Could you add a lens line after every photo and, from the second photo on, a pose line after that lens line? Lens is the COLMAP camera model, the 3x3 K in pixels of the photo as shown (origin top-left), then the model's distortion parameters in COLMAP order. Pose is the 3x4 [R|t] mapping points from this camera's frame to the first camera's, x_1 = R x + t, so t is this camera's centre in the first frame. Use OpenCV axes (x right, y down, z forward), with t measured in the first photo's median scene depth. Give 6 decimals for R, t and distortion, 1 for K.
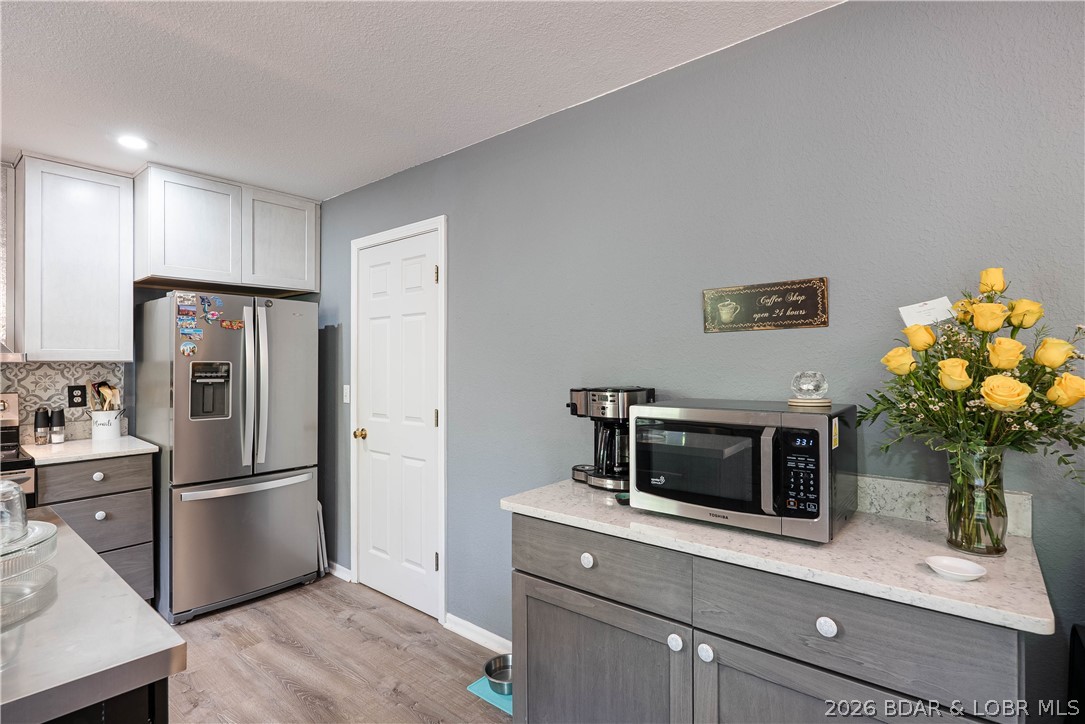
lens RADIAL K [[536.8, 0, 542.5], [0, 536.8, 362.0], [0, 0, 1]] dist [-0.002094, -0.000764]
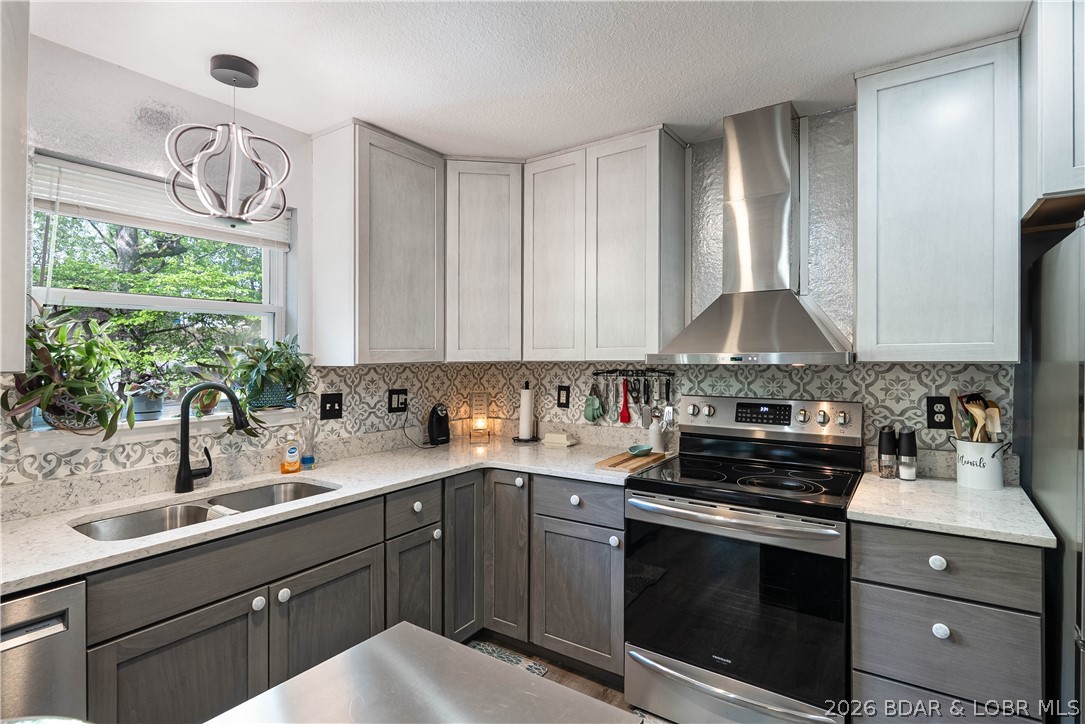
lens RADIAL K [[536.8, 0, 542.5], [0, 536.8, 362.0], [0, 0, 1]] dist [-0.002094, -0.000764]
pose [[0.098909, 0.014783, -0.994987, -0.262055], [0.011011, 0.999812, 0.015949, -0.016304], [0.995036, -0.012534, 0.098727, 0.459139]]
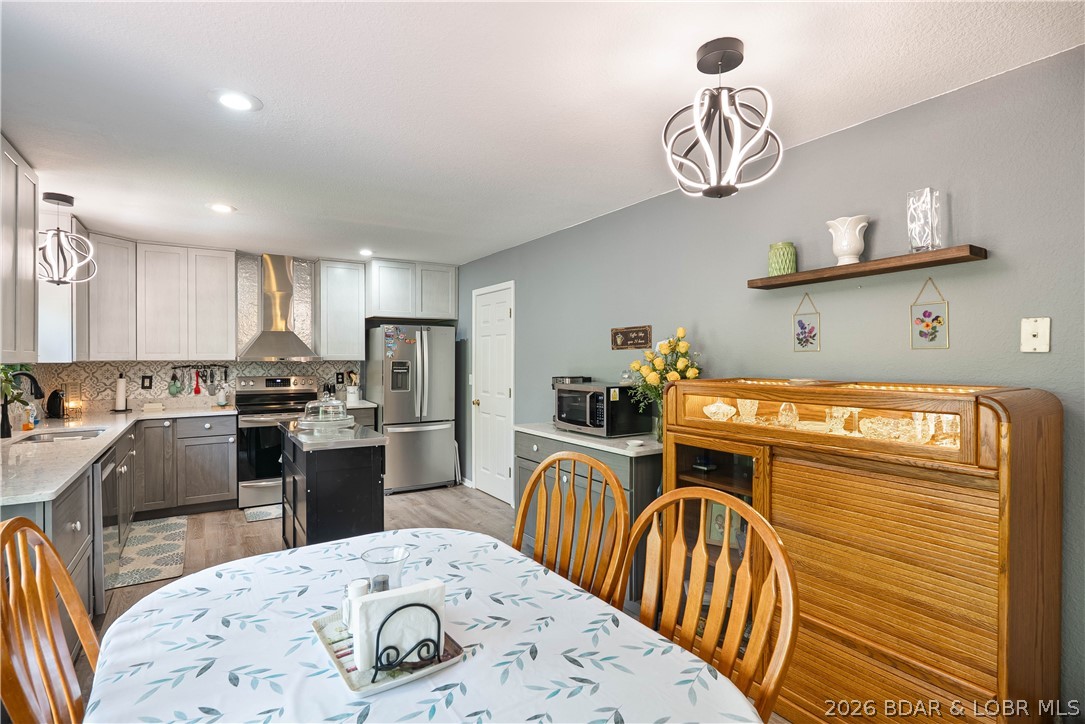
lens RADIAL K [[536.8, 0, 542.5], [0, 536.8, 362.0], [0, 0, 1]] dist [-0.002094, -0.000764]
pose [[0.952664, 0.005887, -0.303967, 0.423195], [-0.001860, 0.999907, 0.013538, -0.022462], [0.304018, -0.012332, 0.952586, -0.635569]]
